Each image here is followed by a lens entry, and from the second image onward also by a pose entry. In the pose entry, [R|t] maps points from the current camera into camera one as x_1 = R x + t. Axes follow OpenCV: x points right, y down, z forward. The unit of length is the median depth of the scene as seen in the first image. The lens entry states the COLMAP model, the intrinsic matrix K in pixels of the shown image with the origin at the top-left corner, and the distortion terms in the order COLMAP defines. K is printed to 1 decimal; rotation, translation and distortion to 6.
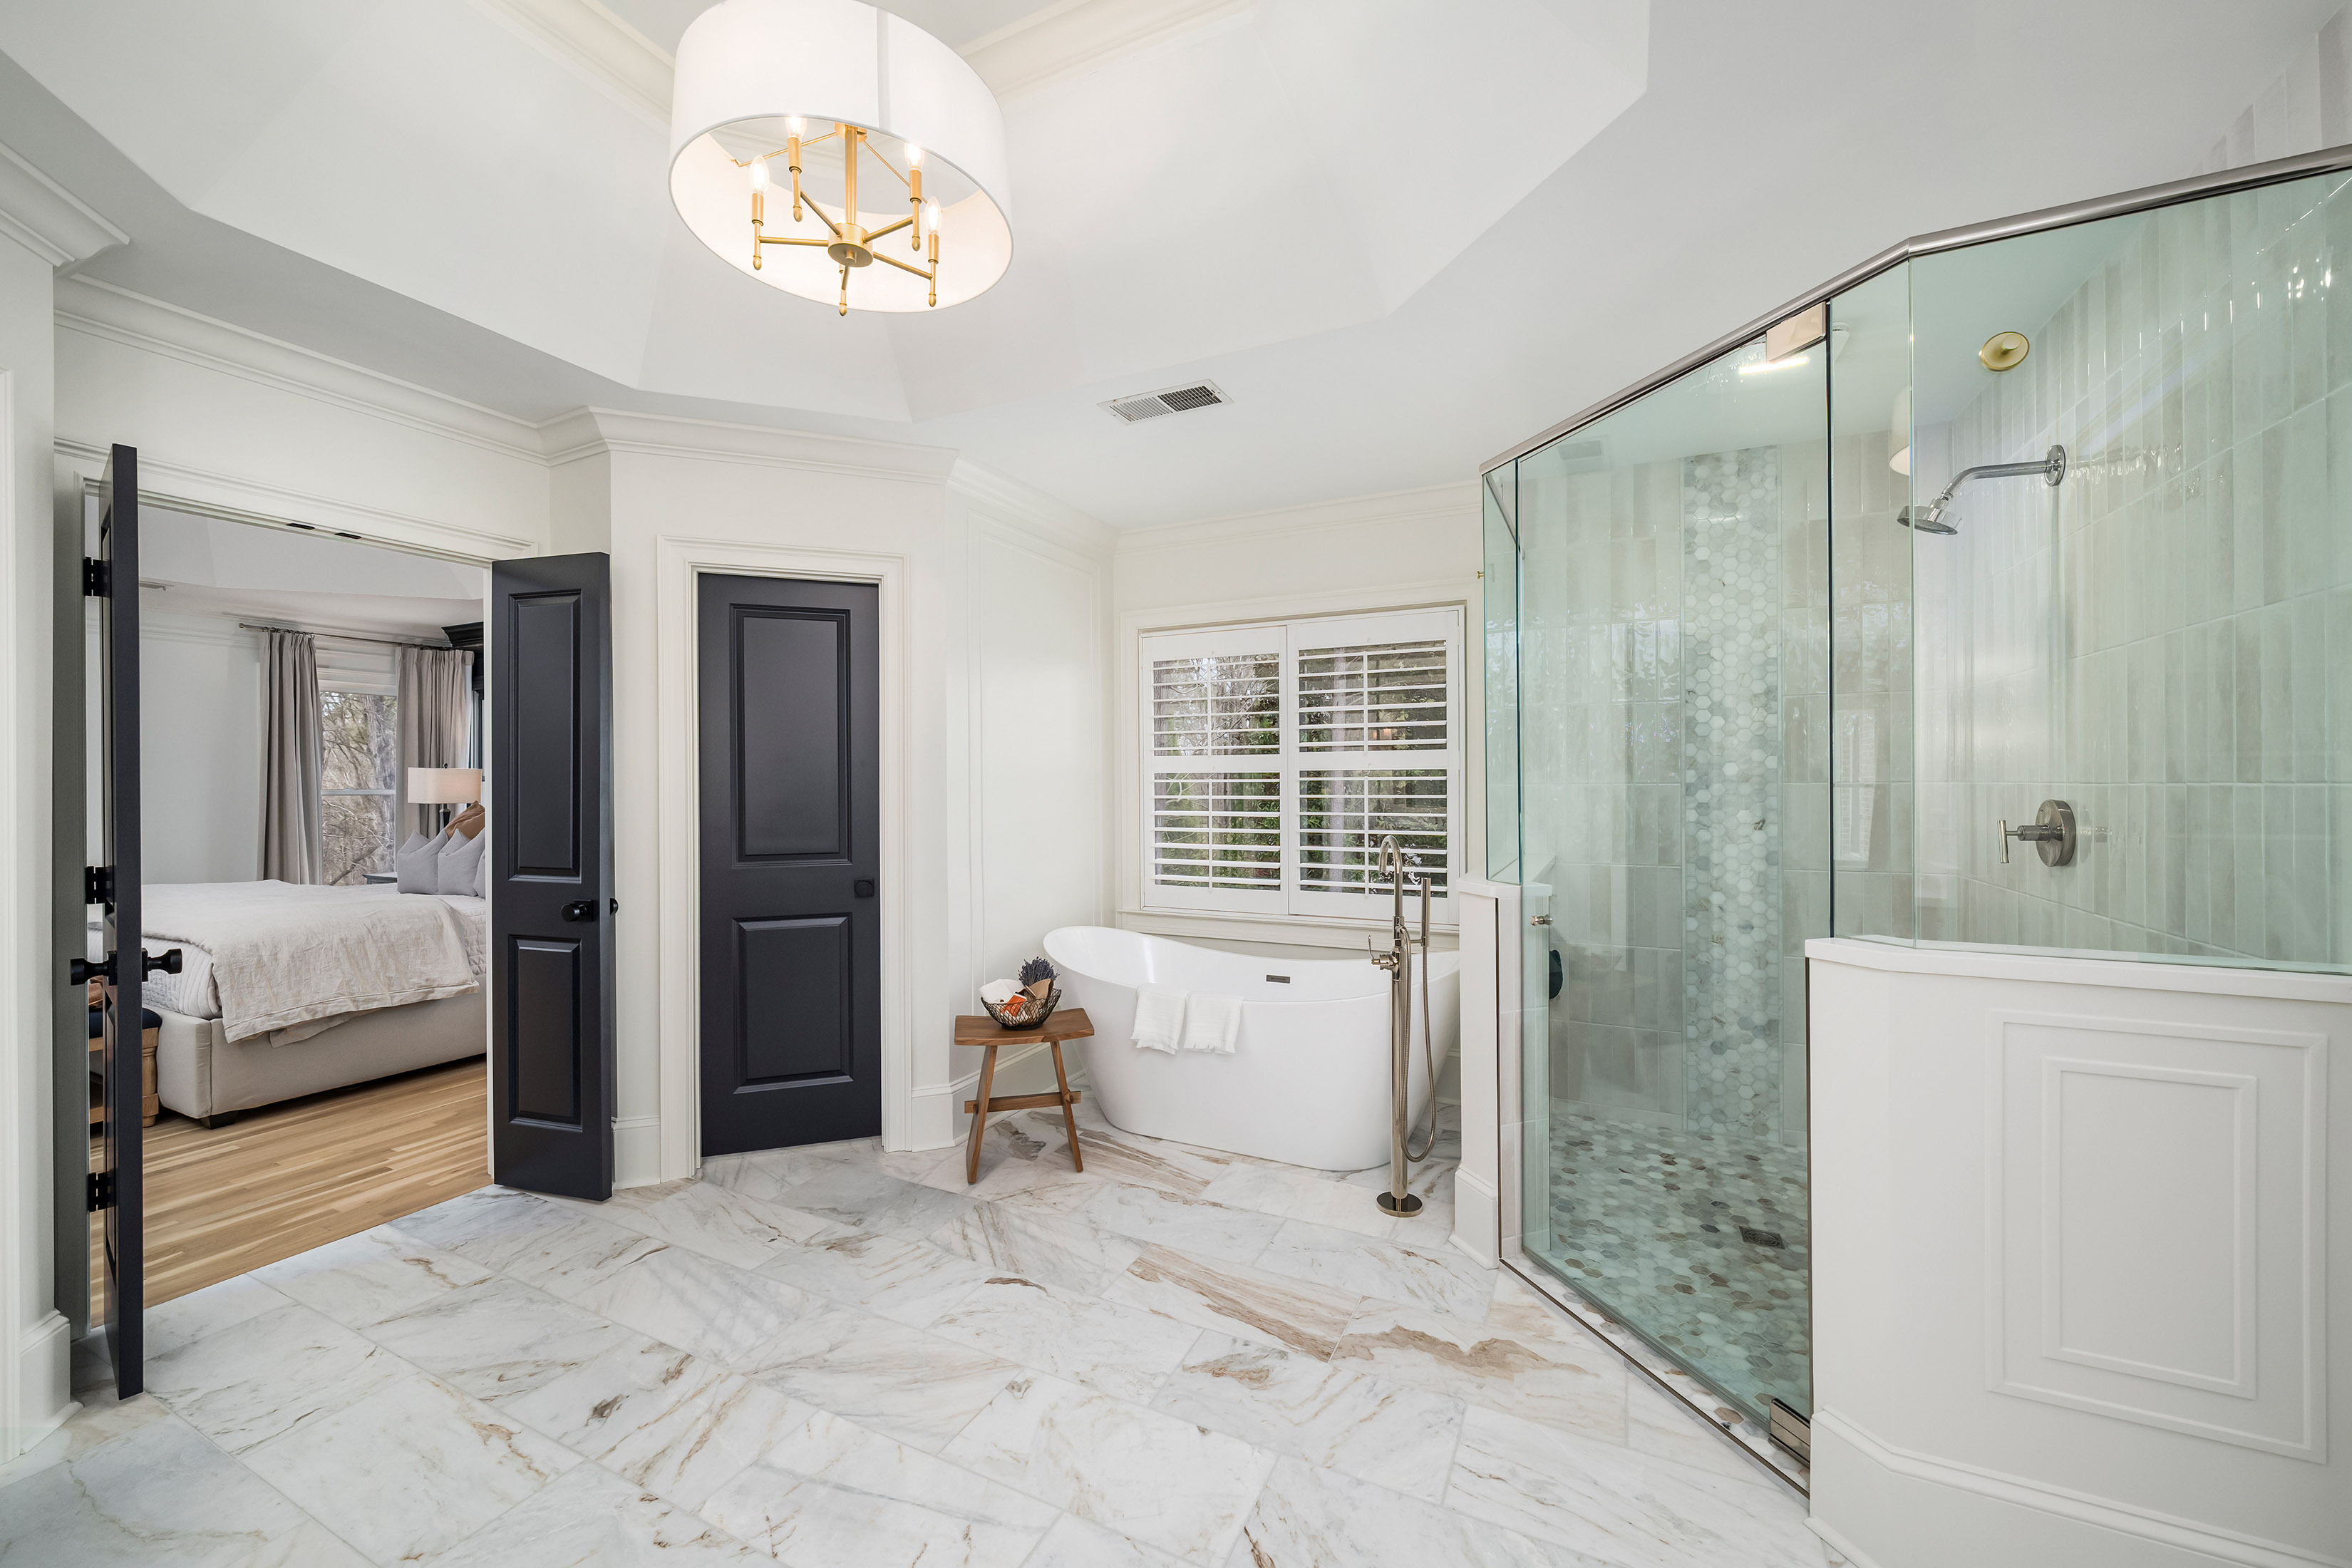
lens RADIAL K [[912.2, 0, 1184.6], [0, 912.2, 789.0], [0, 0, 1]] dist [-0.002572, -0.000053]
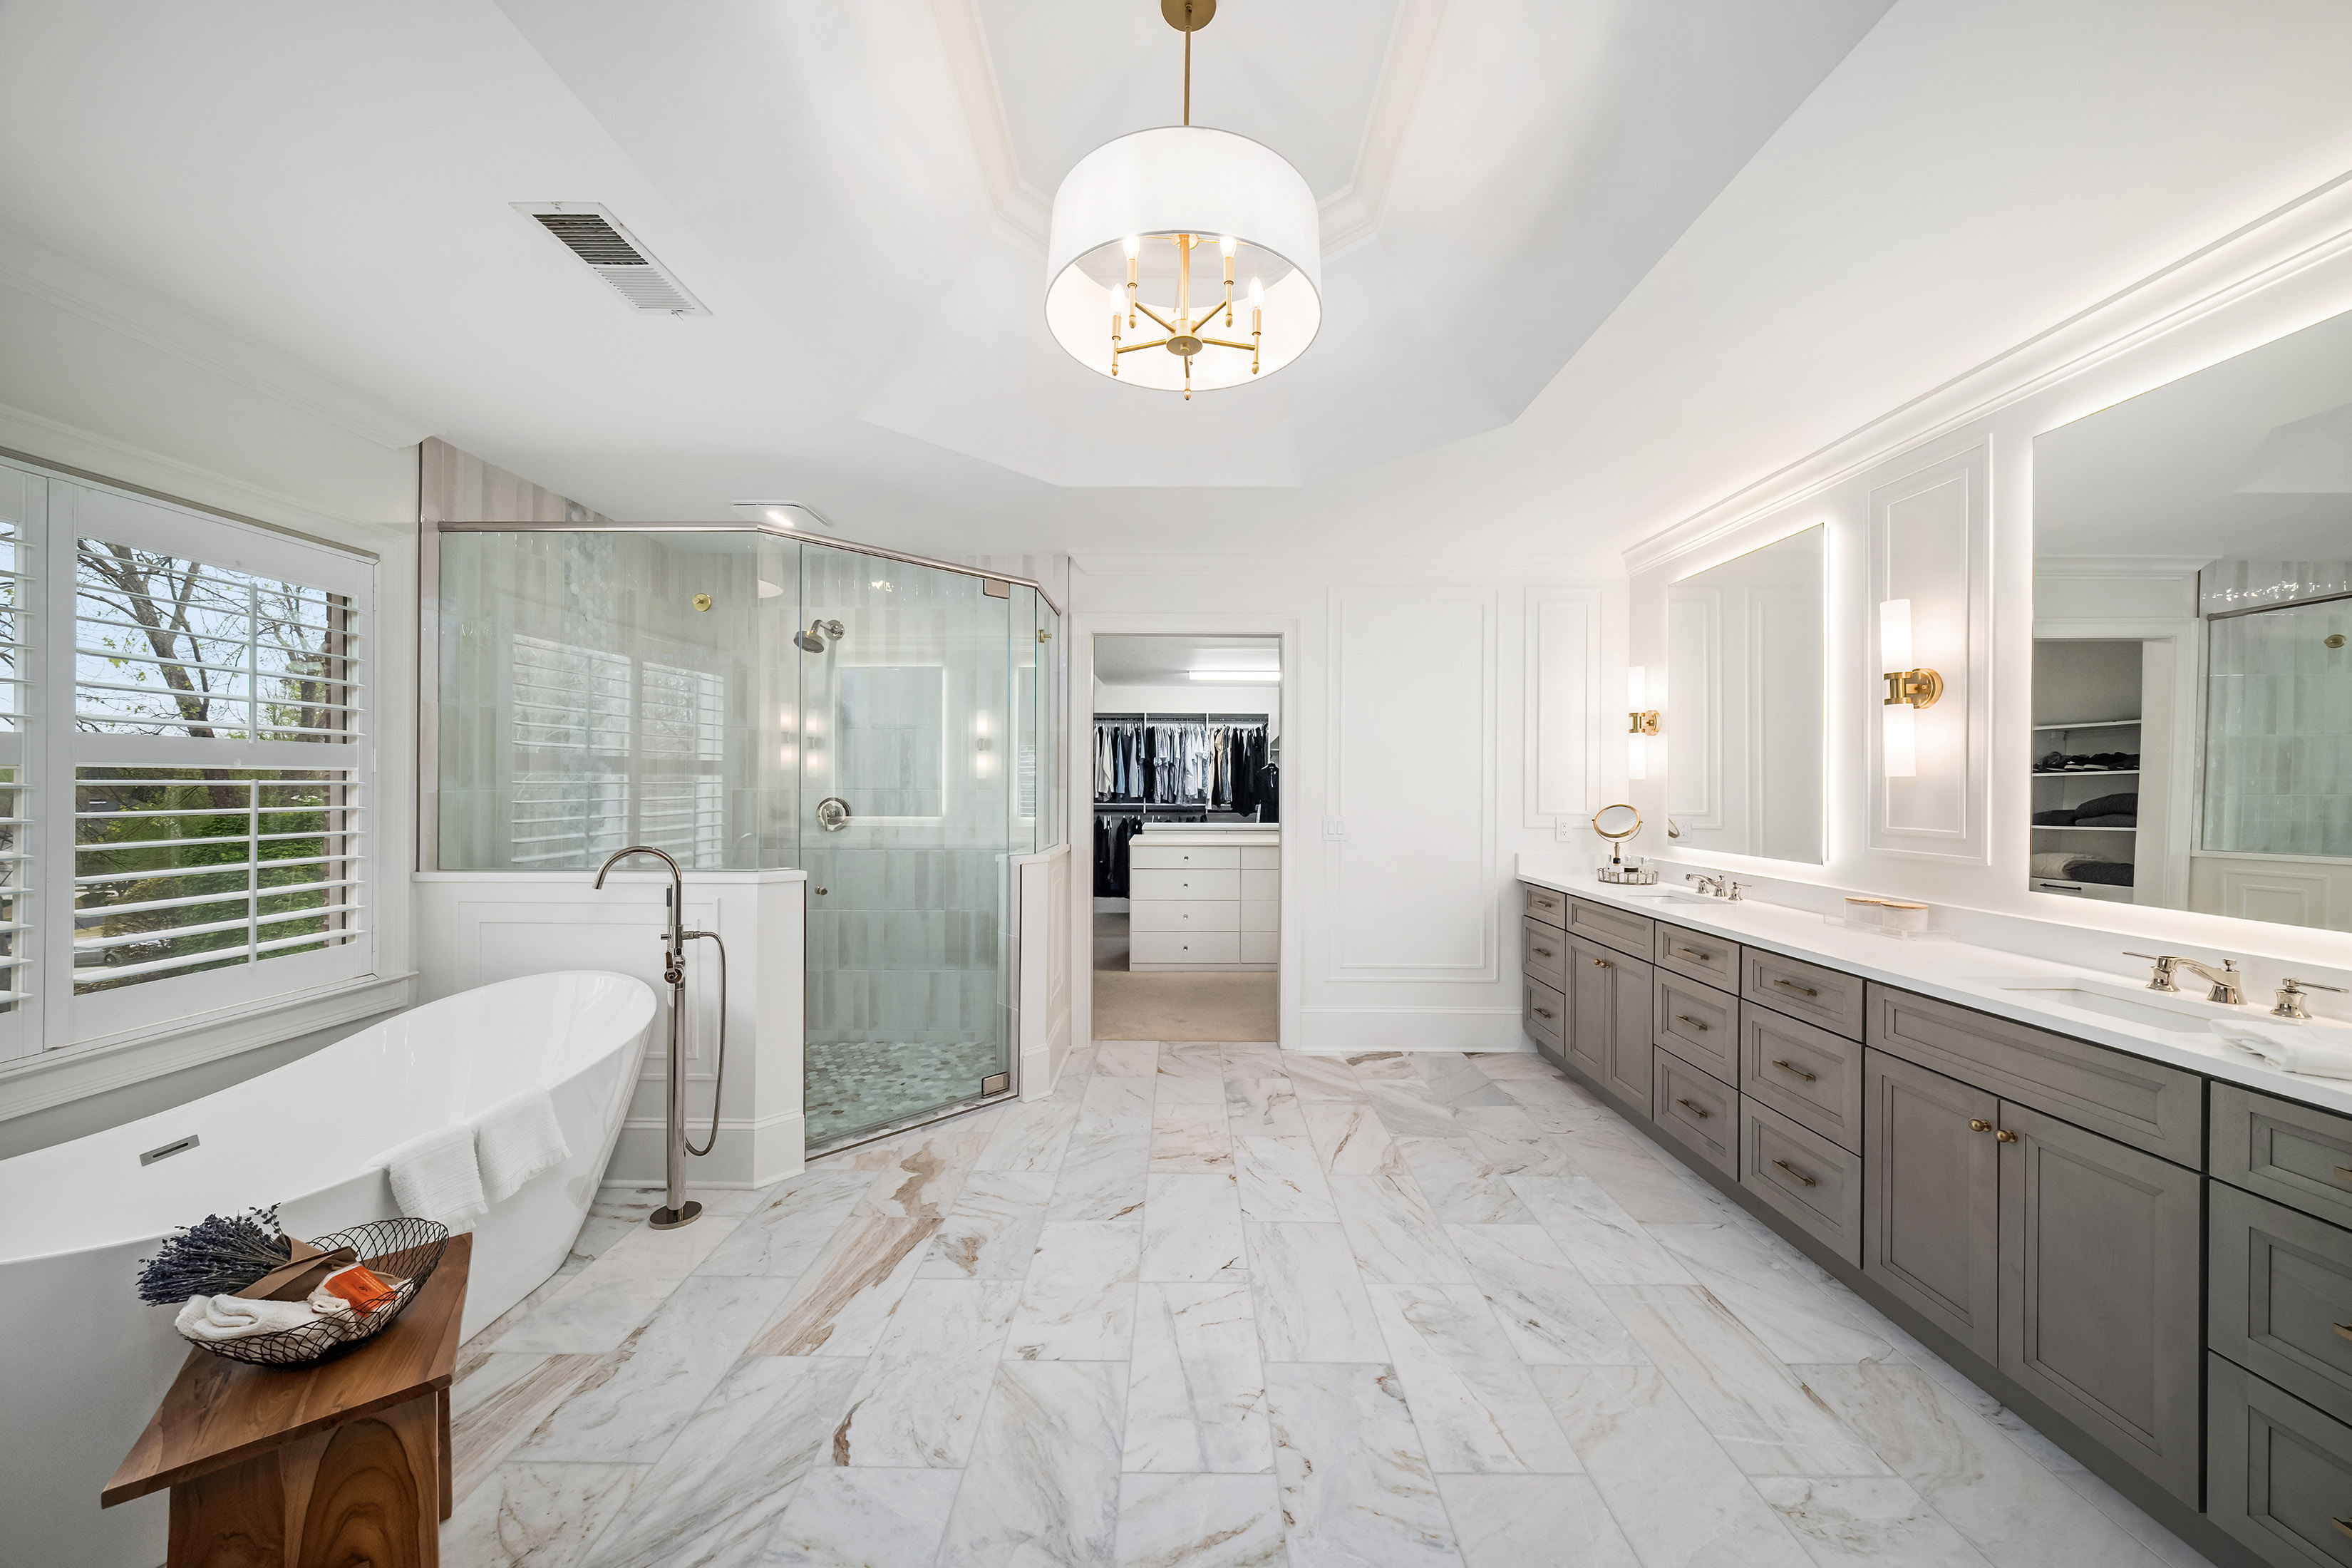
lens RADIAL K [[796.8, 0, 1187.3], [0, 796.8, 776.3], [0, 0, 1]] dist [-0.002292, -0.000022]
pose [[-0.436310, 0.009945, 0.899741, -0.929153], [0.004065, 0.999951, -0.009081, -0.013023], [-0.899787, -0.000305, -0.436329, 1.034172]]
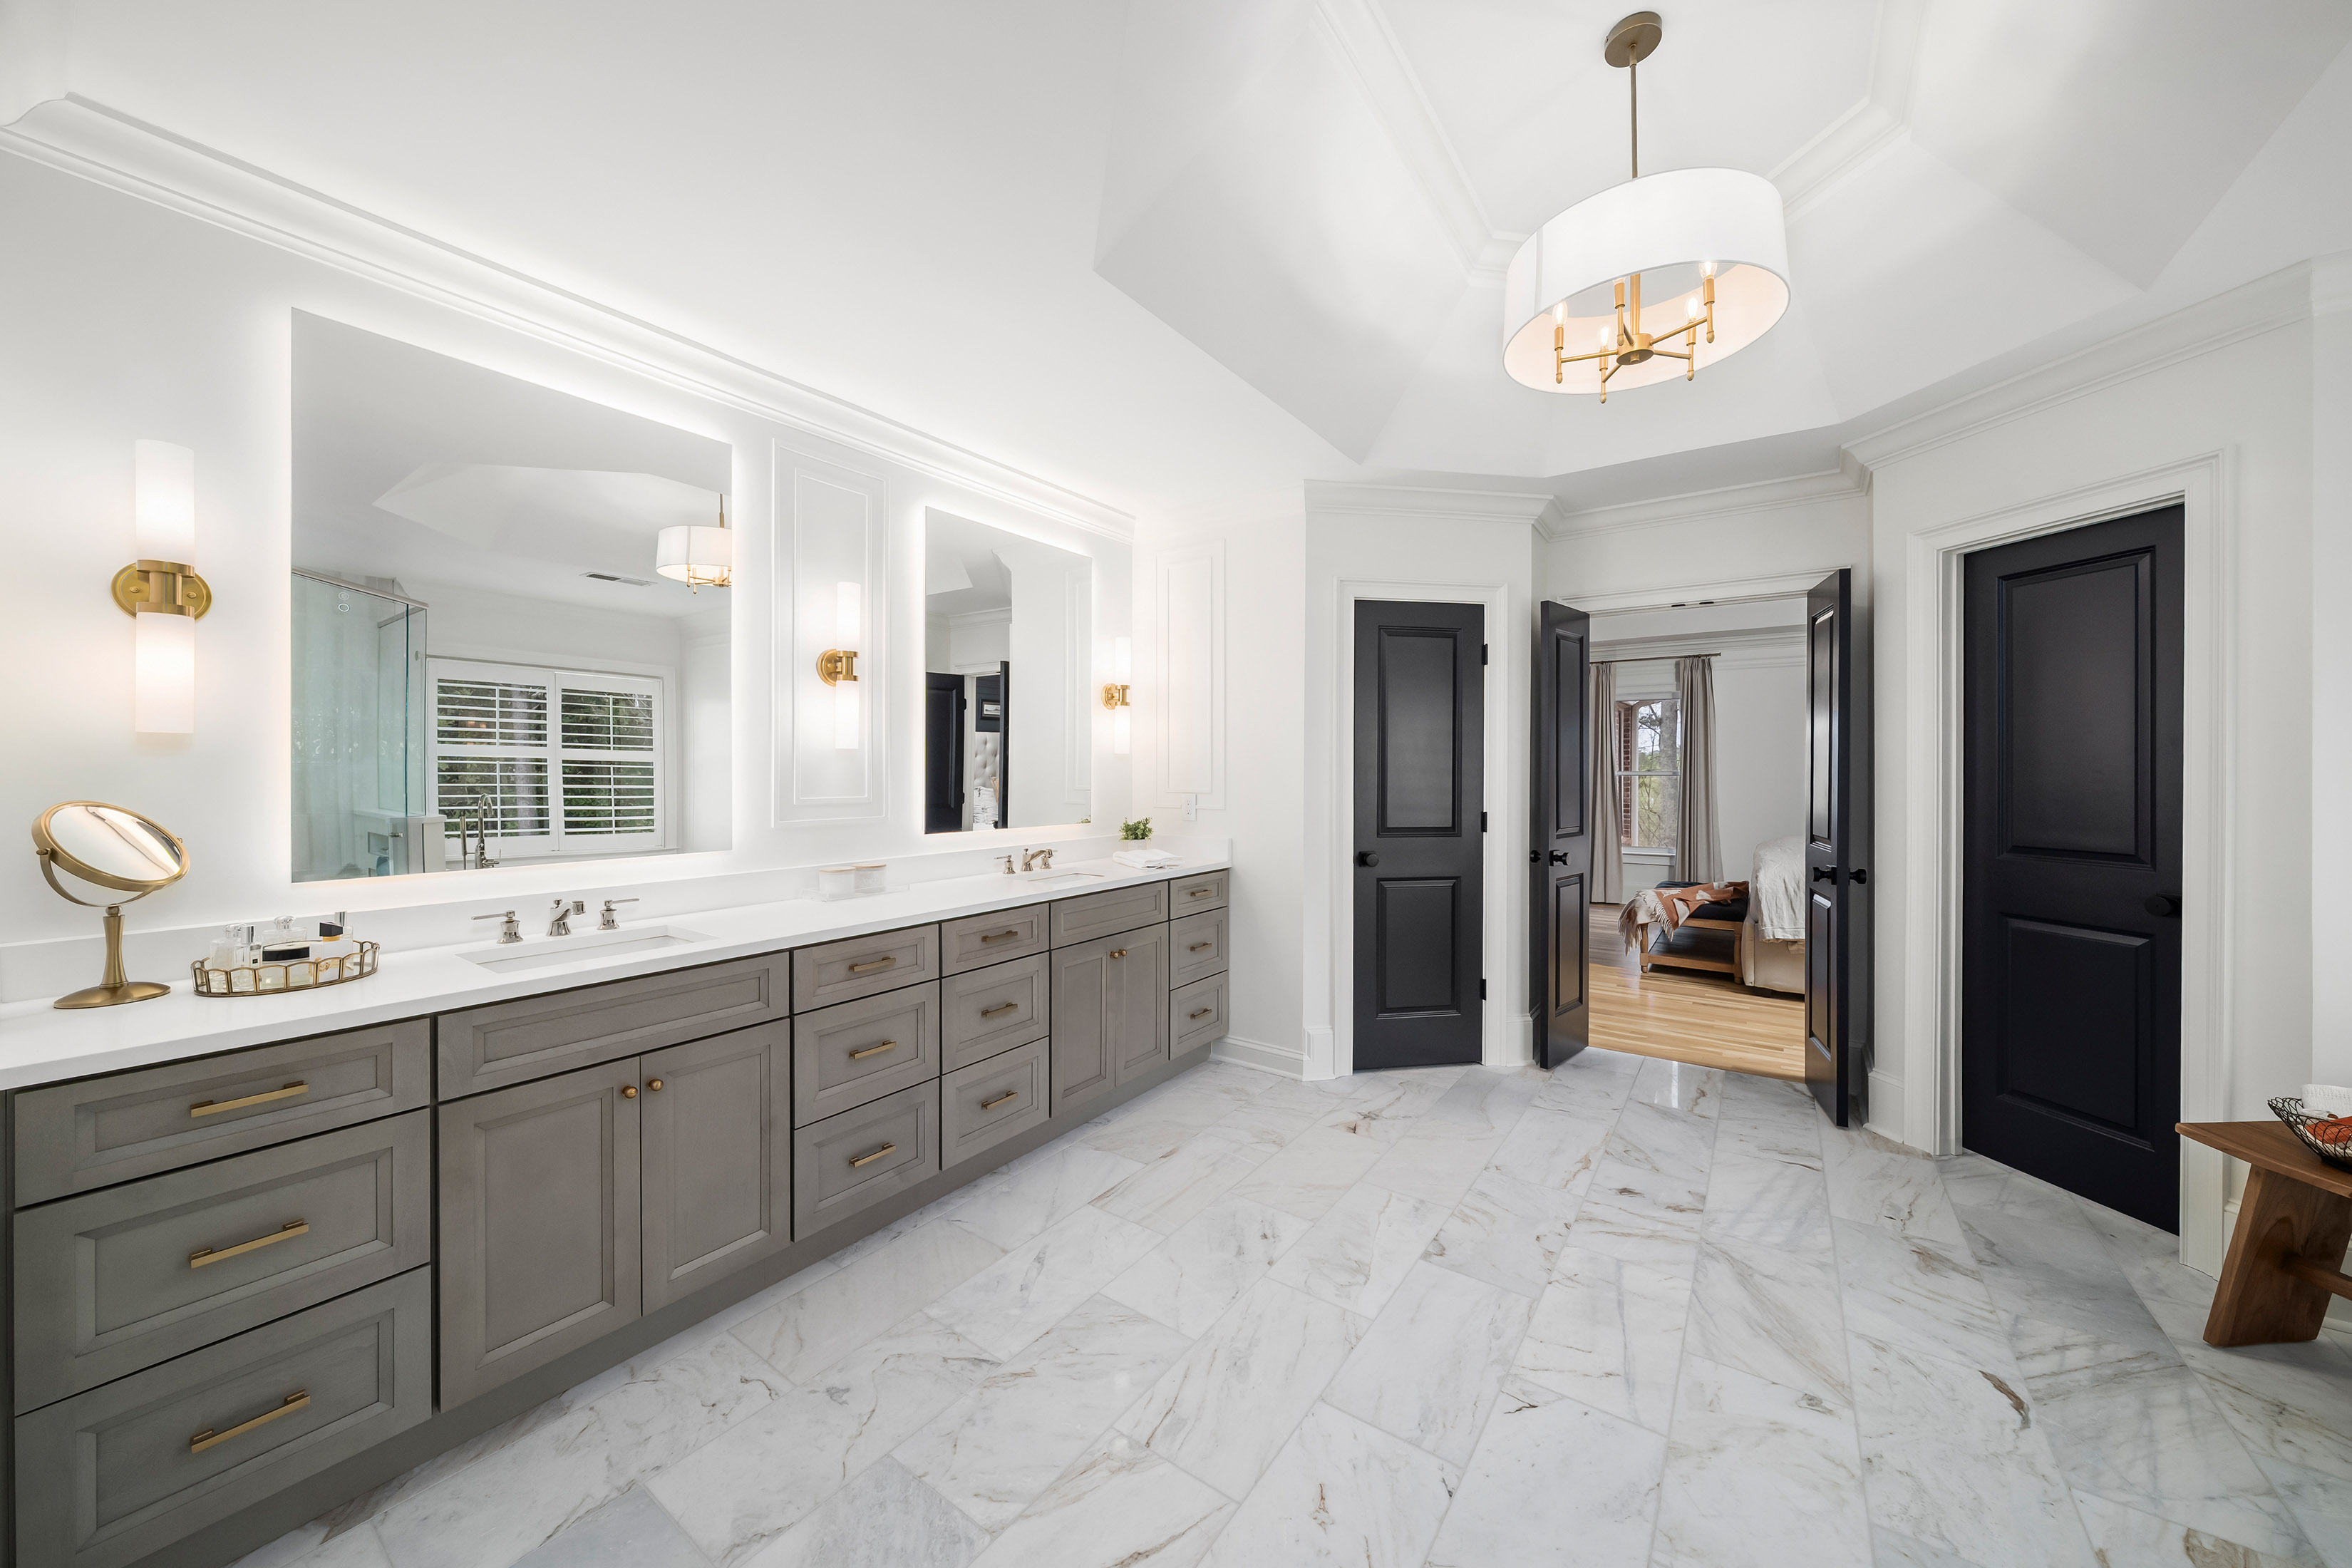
lens RADIAL K [[837.8, 0, 1171.2], [0, 837.8, 774.8], [0, 0, 1]] dist [-0.002665, 0.000236]
pose [[-0.178400, 0.011984, -0.983885, 0.653114], [-0.008849, 0.999866, 0.013783, -0.004128], [0.983918, 0.011165, -0.178270, 0.405959]]
